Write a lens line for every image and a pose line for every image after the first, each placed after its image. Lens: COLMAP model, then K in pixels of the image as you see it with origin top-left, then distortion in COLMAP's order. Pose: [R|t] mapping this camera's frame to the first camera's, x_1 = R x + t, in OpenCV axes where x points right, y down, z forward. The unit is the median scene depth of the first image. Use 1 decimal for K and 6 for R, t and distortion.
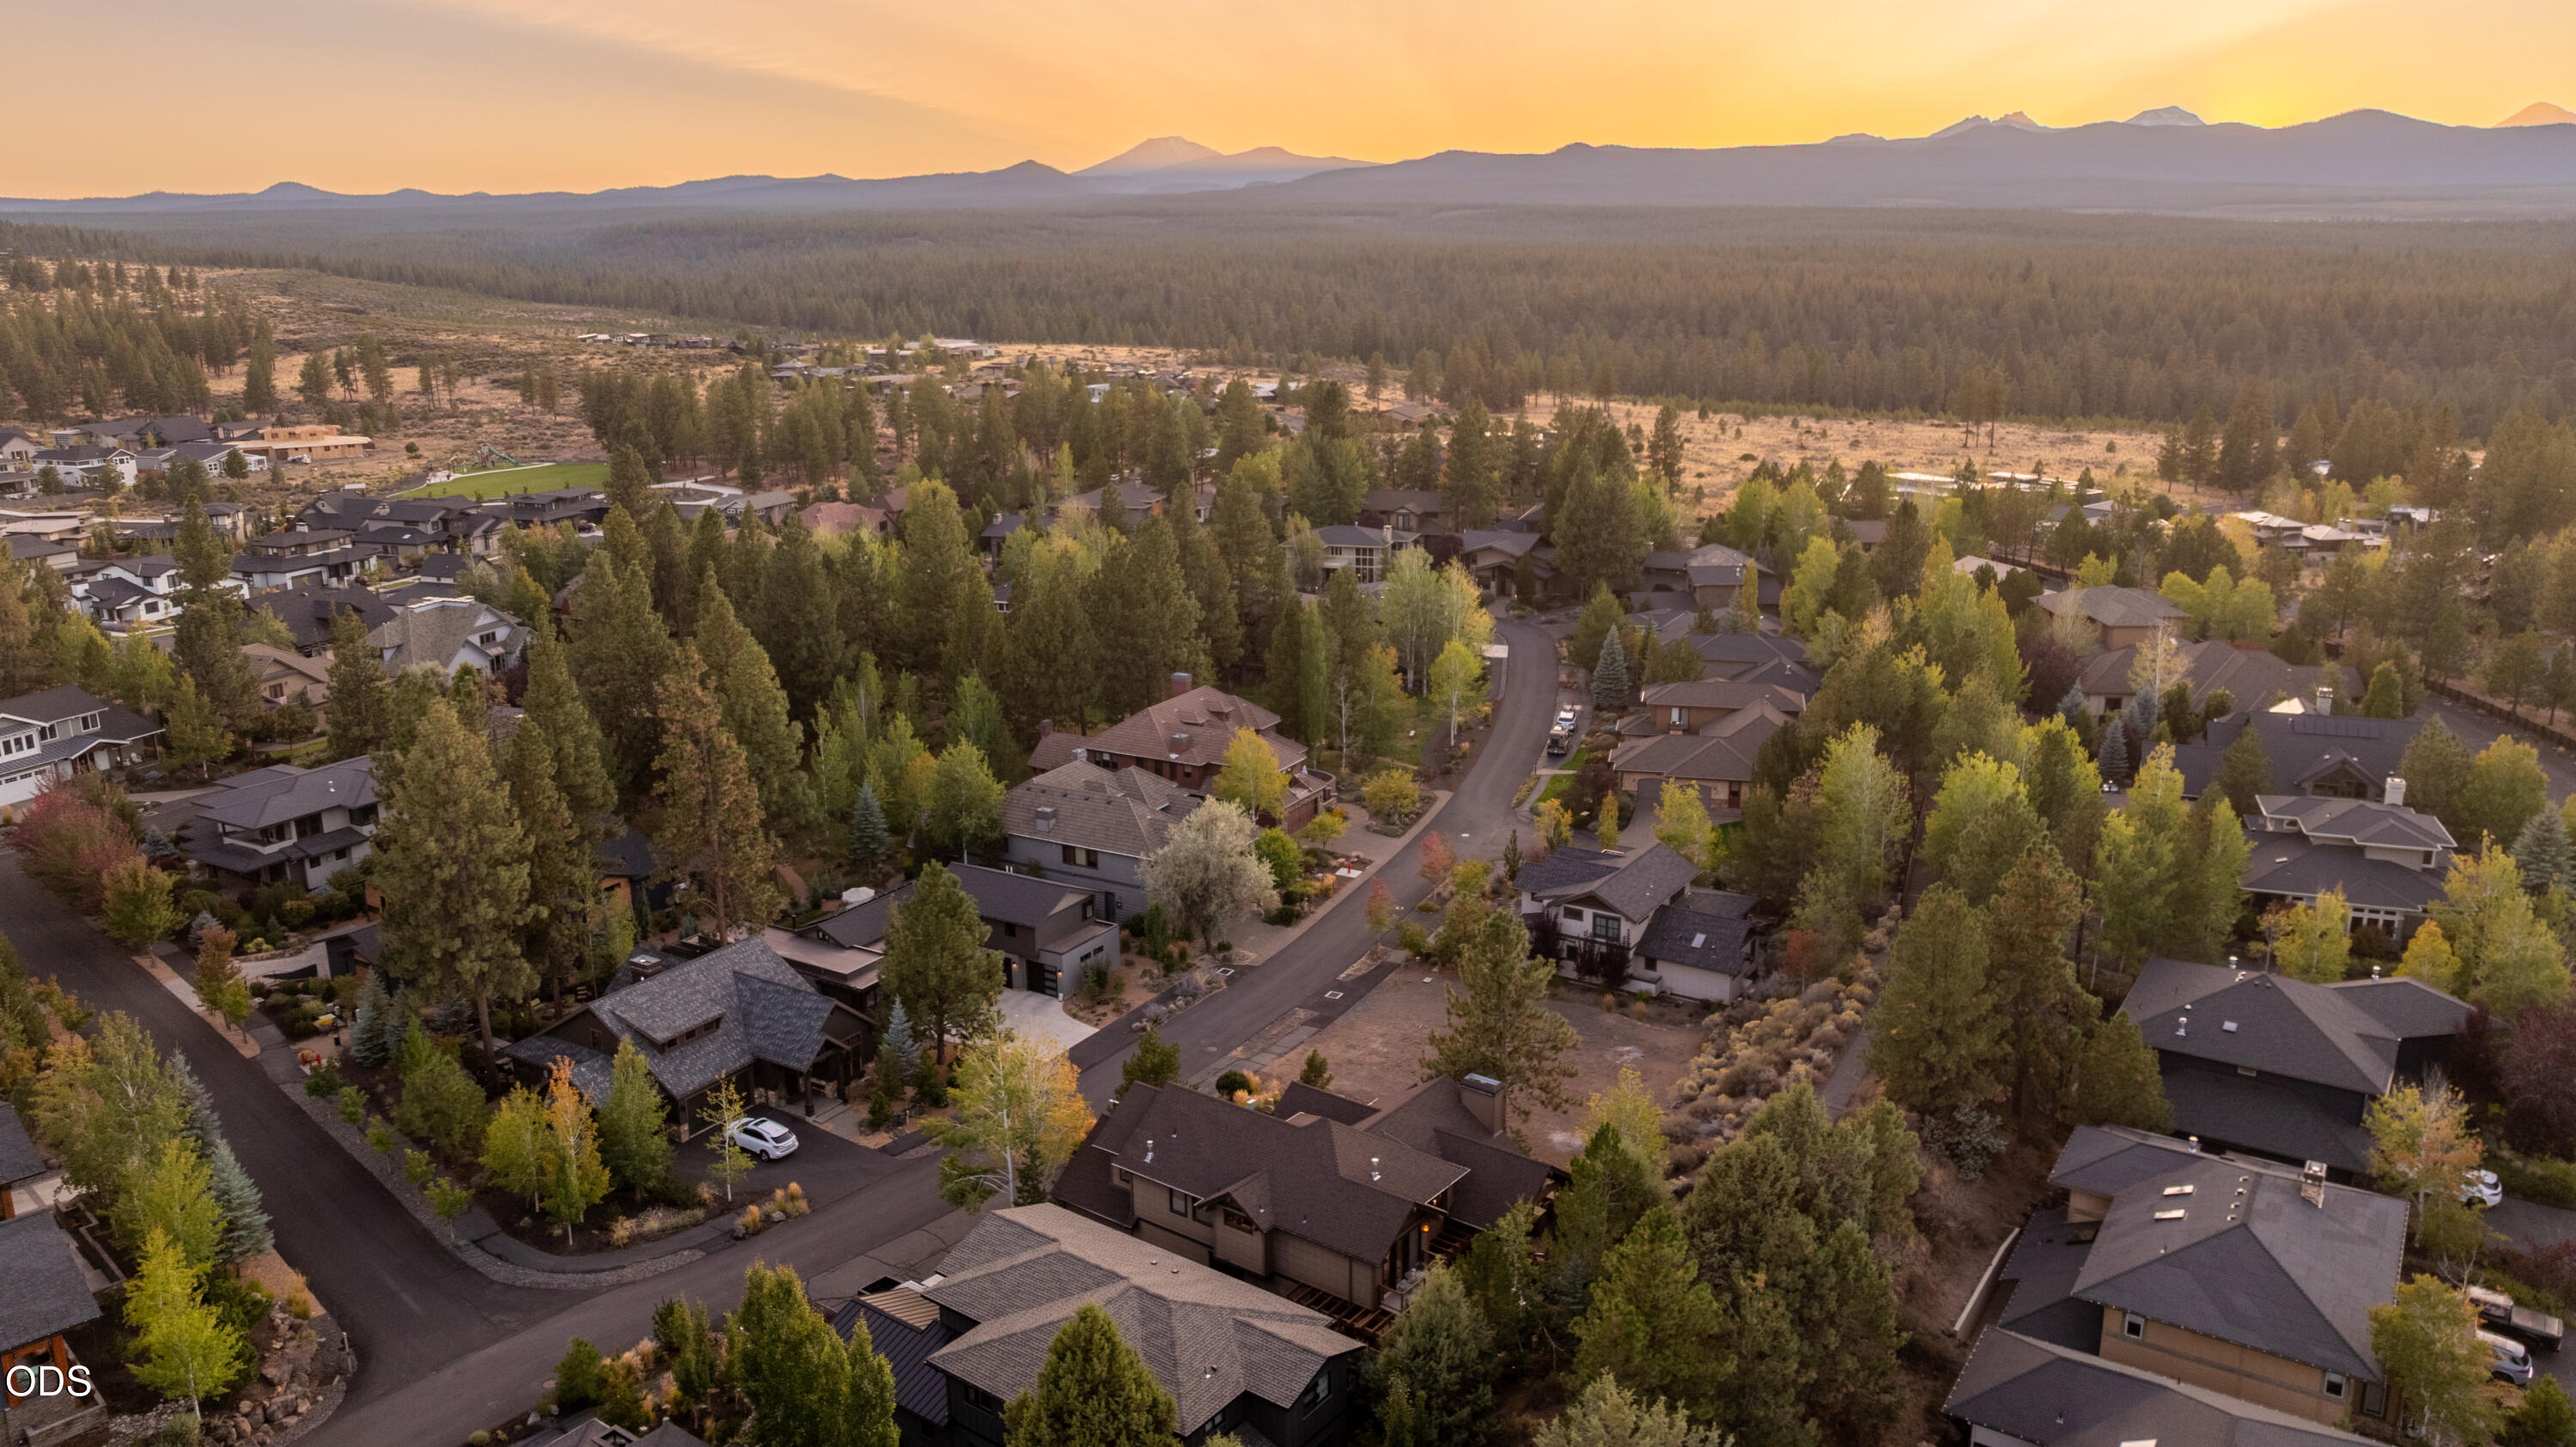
lens RADIAL K [[1829.6, 0, 1296.2], [0, 1829.6, 711.5], [0, 0, 1]] dist [-0.017362, 0.008049]
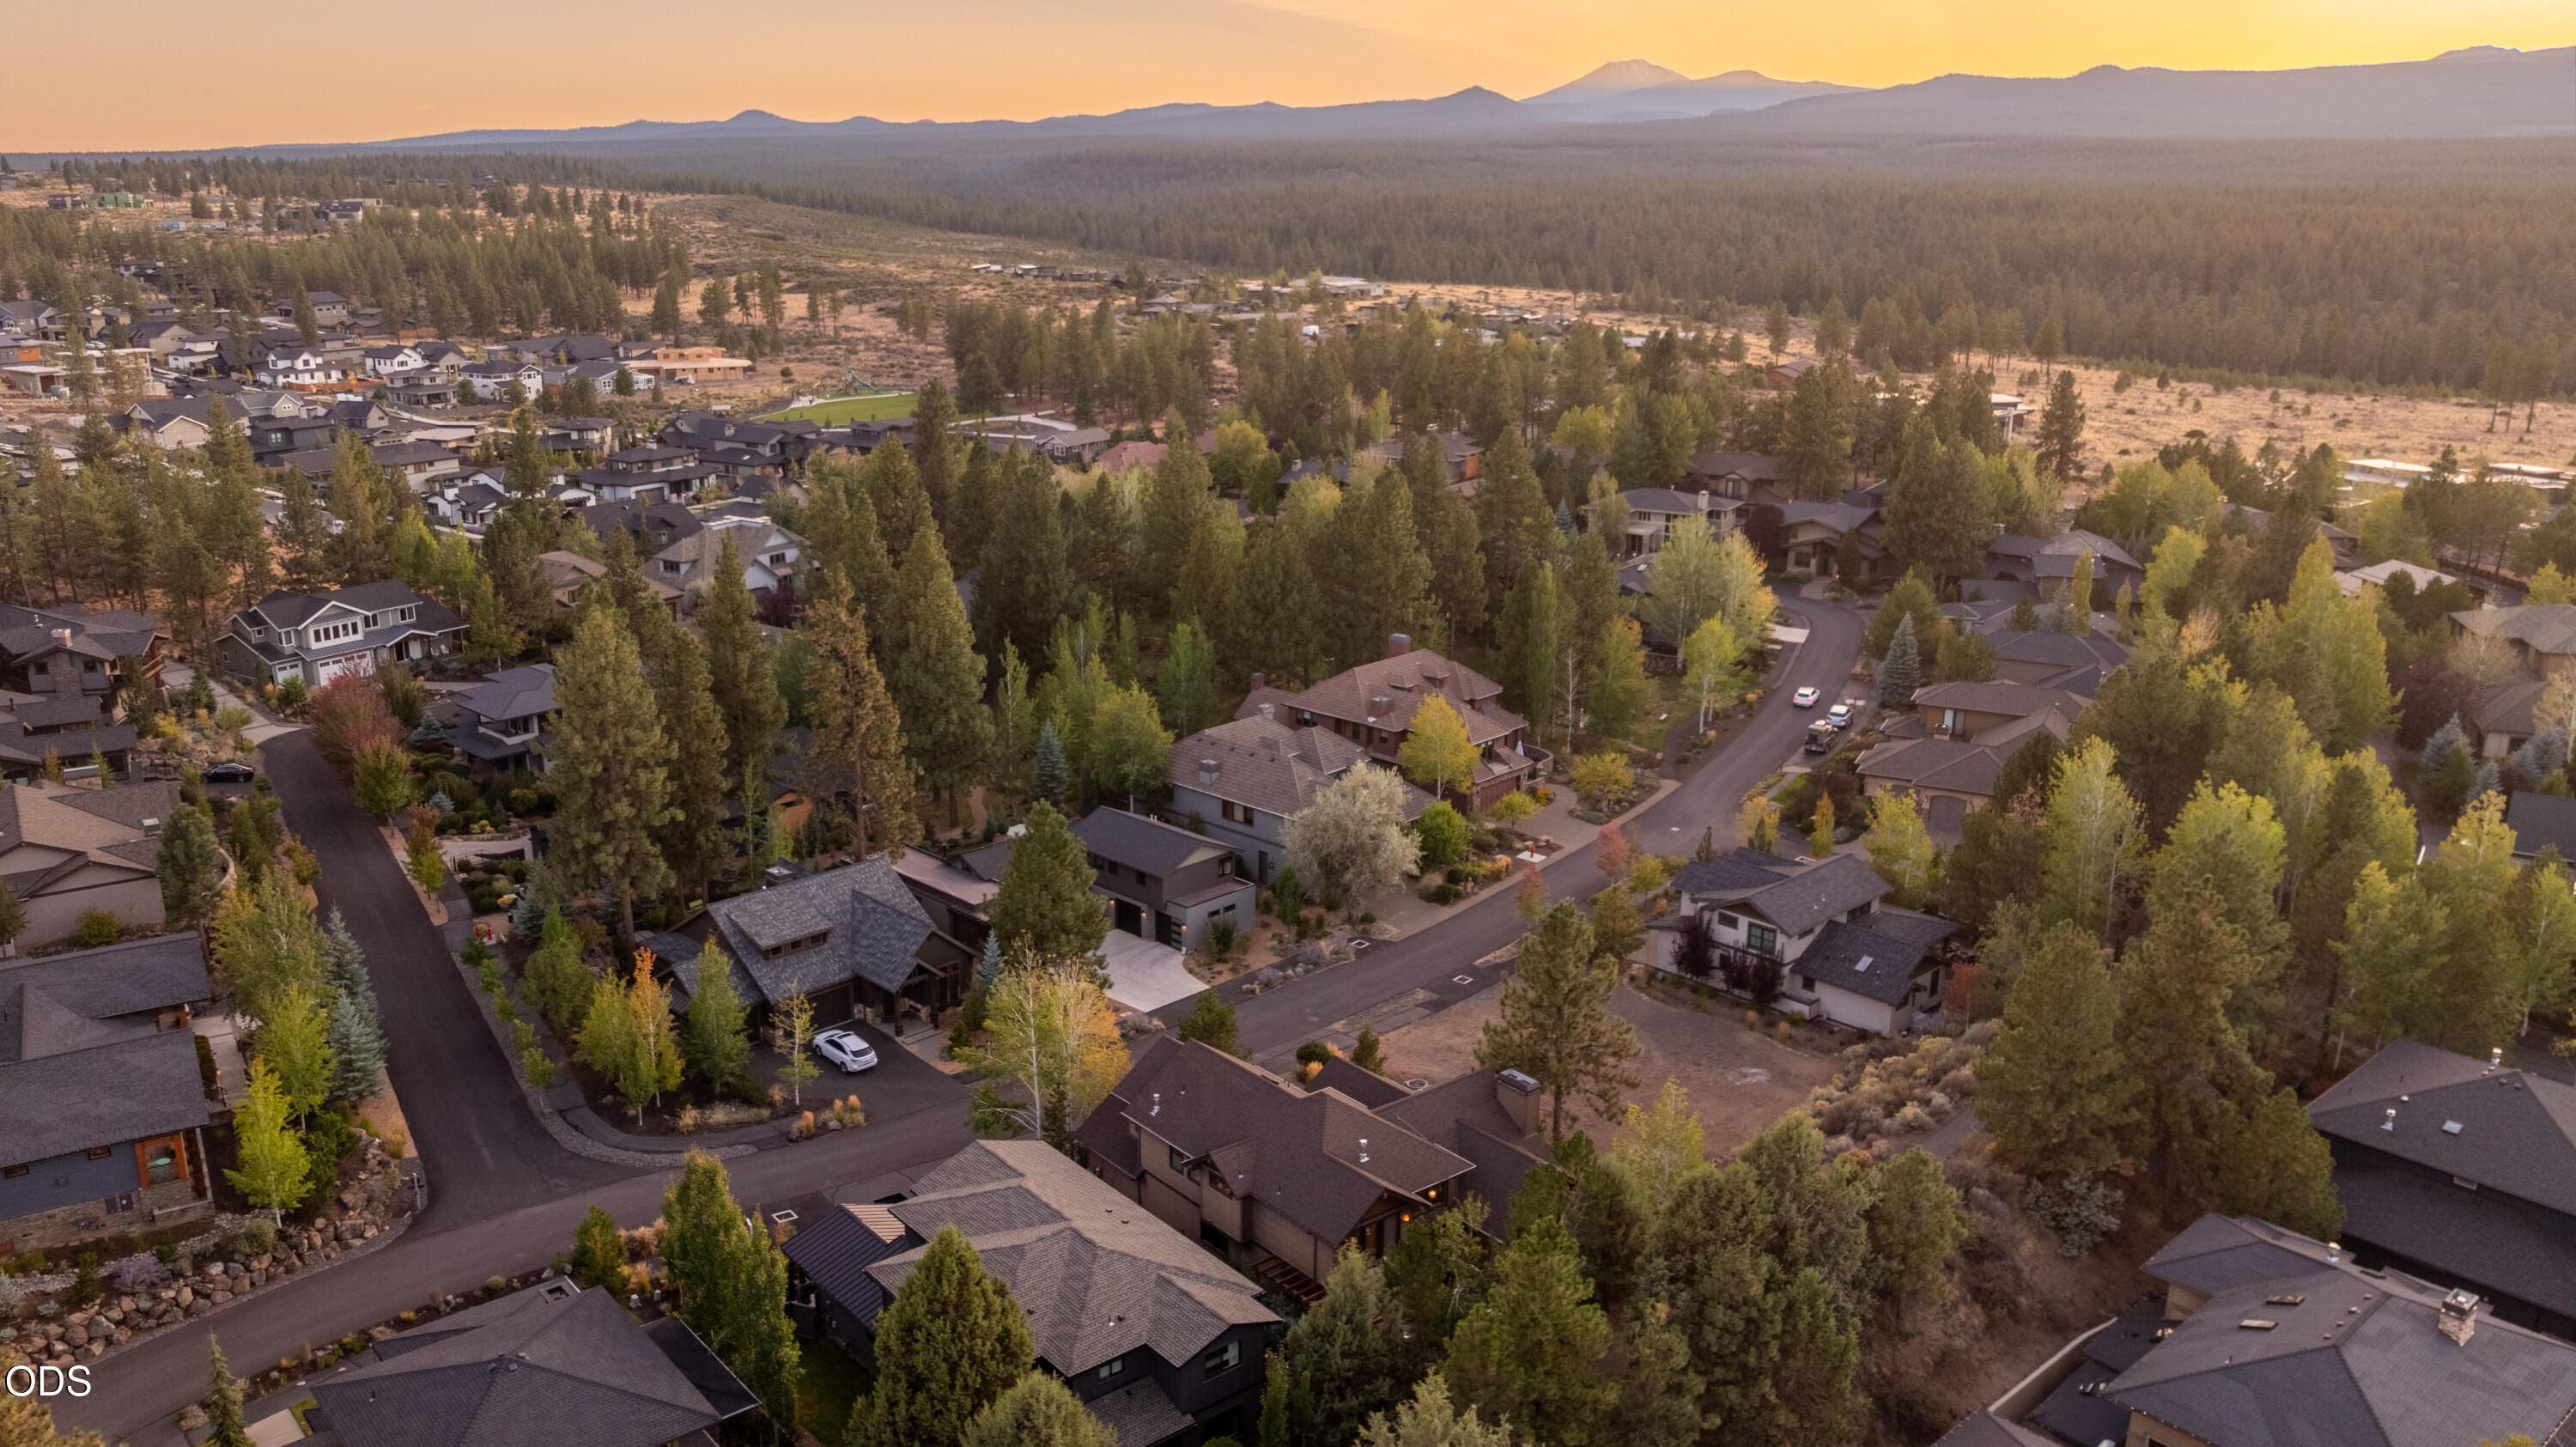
lens RADIAL K [[1941.9, 0, 1220.3], [0, 1941.9, 736.6], [0, 0, 1]] dist [-0.014149, -0.000001]
pose [[0.964920, 0.078459, -0.250547, 0.105731], [-0.070755, 0.996706, 0.039622, -0.001258], [0.252830, -0.020504, 0.967293, -0.002476]]
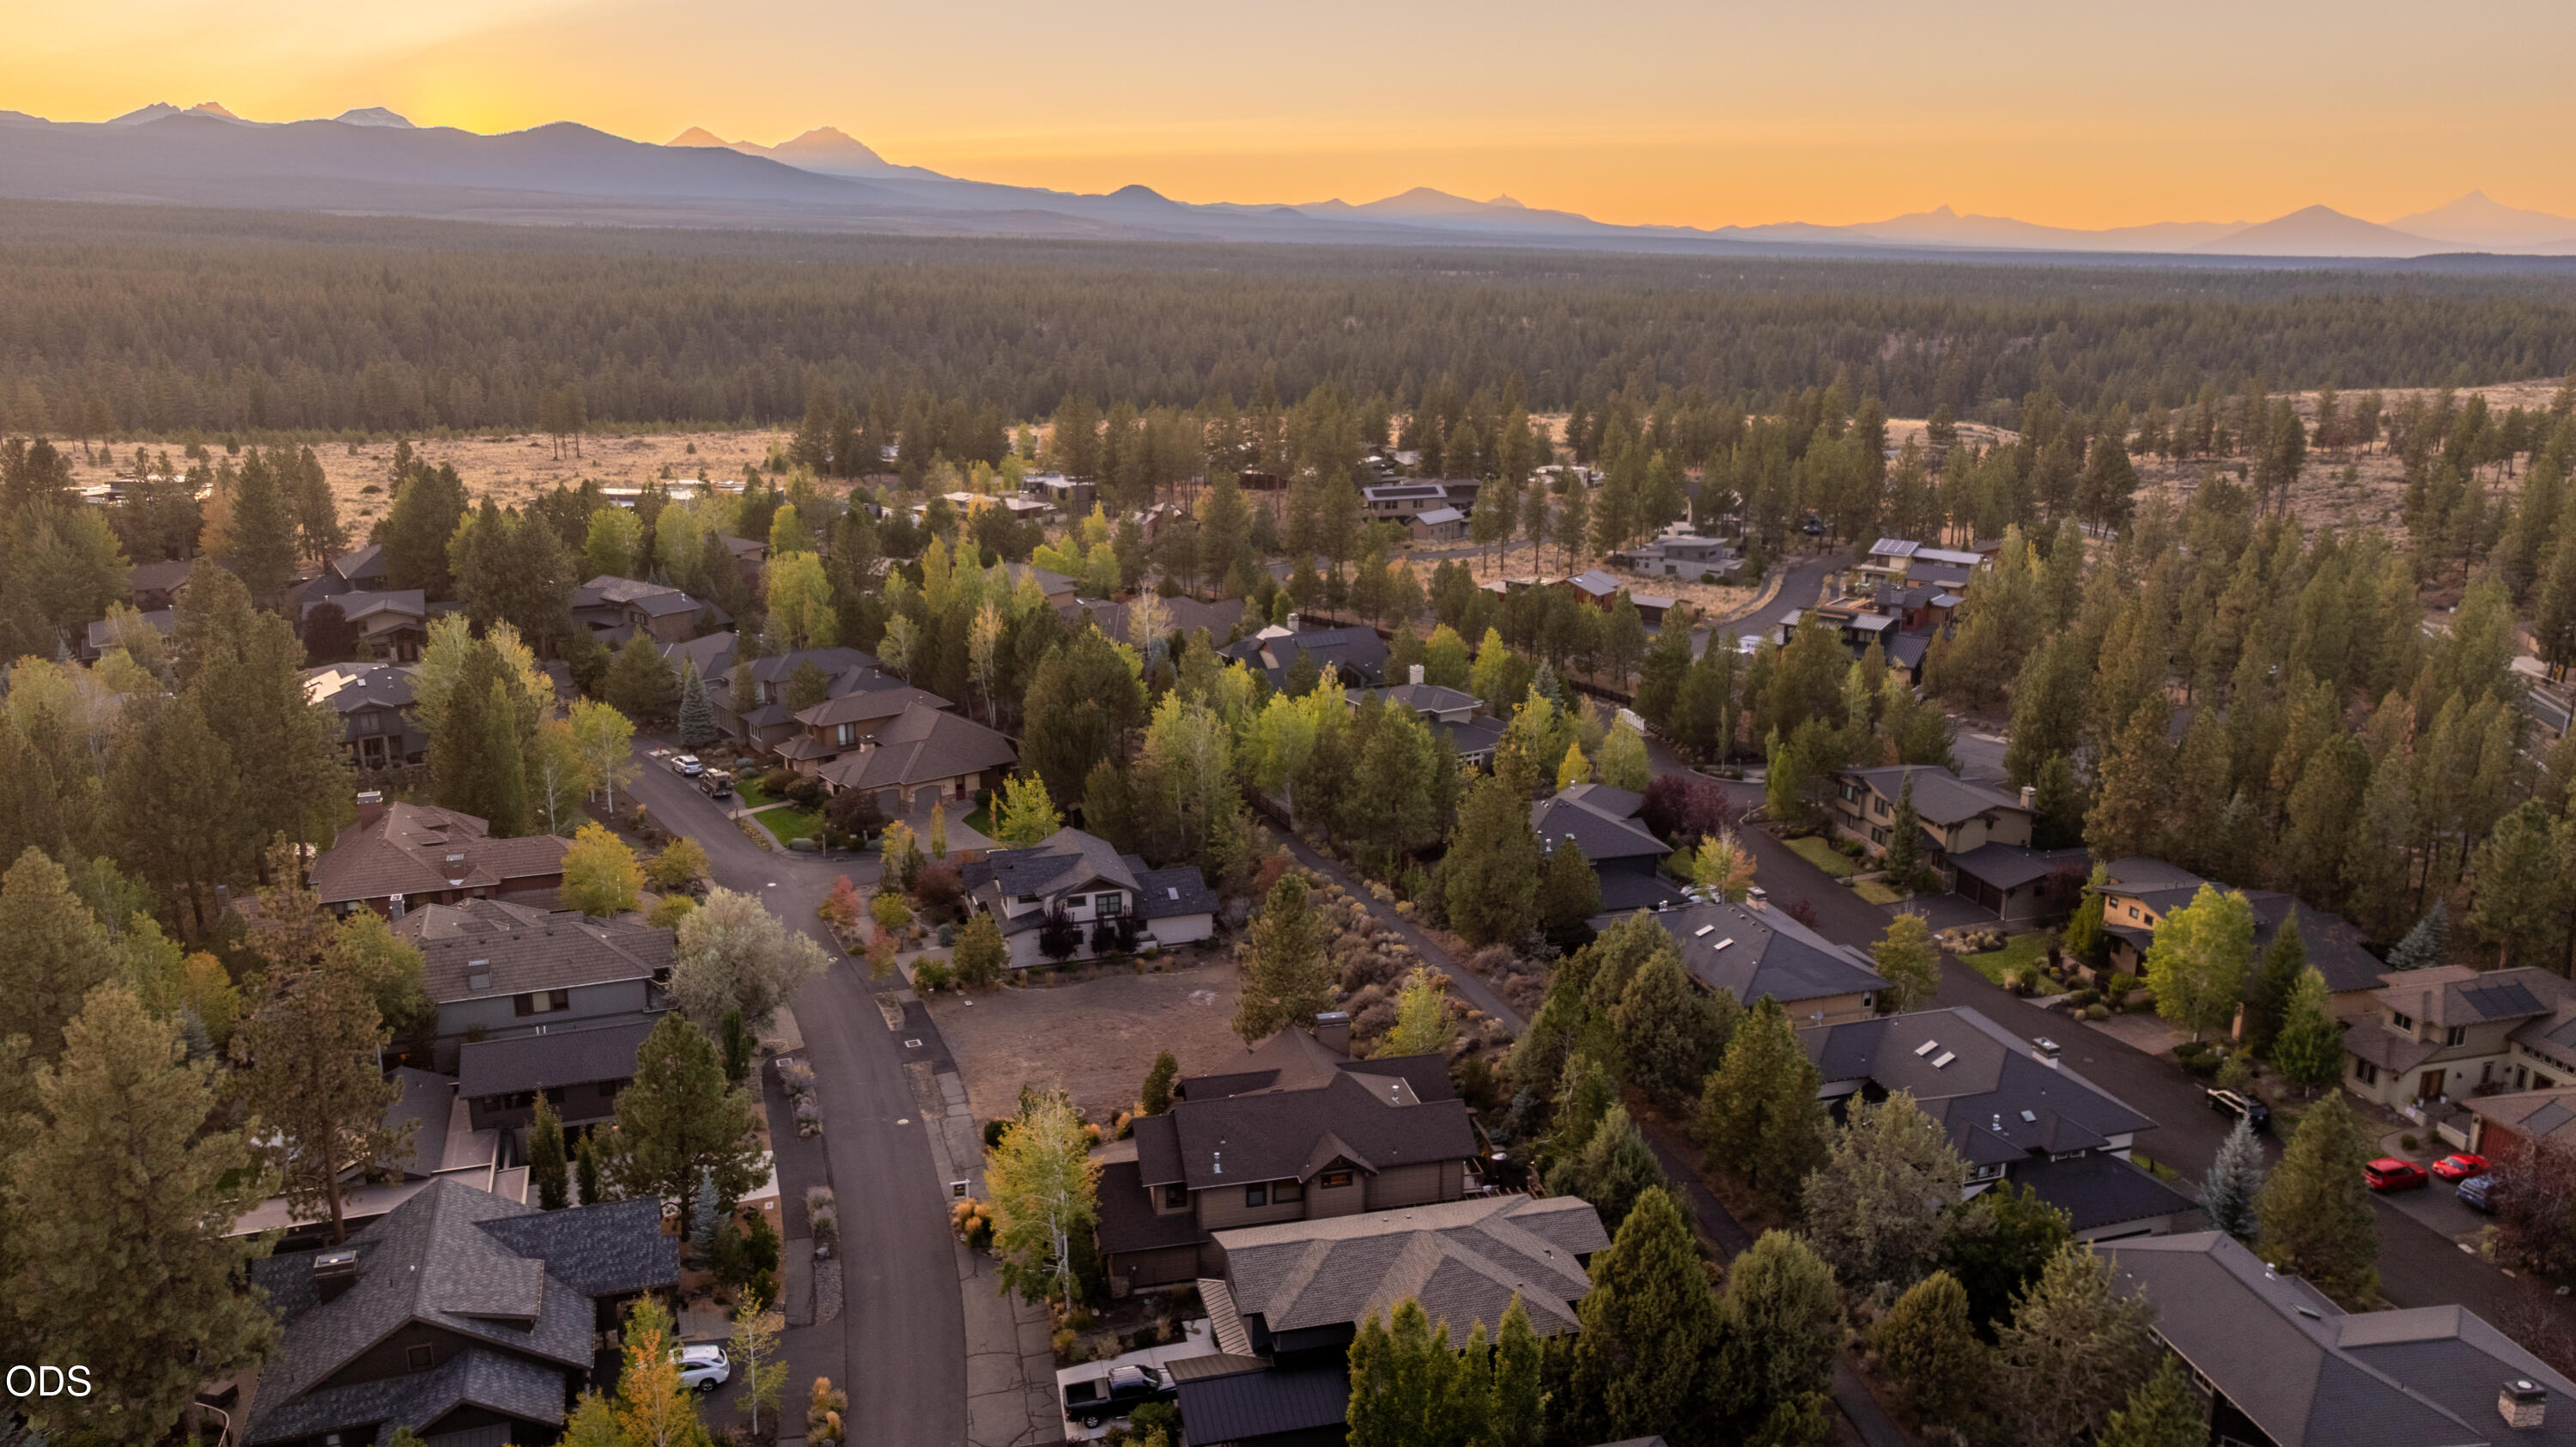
lens RADIAL K [[1829.6, 0, 1296.2], [0, 1829.6, 711.5], [0, 0, 1]] dist [-0.017362, 0.008049]
pose [[0.635318, -0.181892, 0.750524, -0.419913], [0.182345, 0.979718, 0.083083, -0.050338], [-0.750414, 0.084070, 0.655600, 0.129554]]
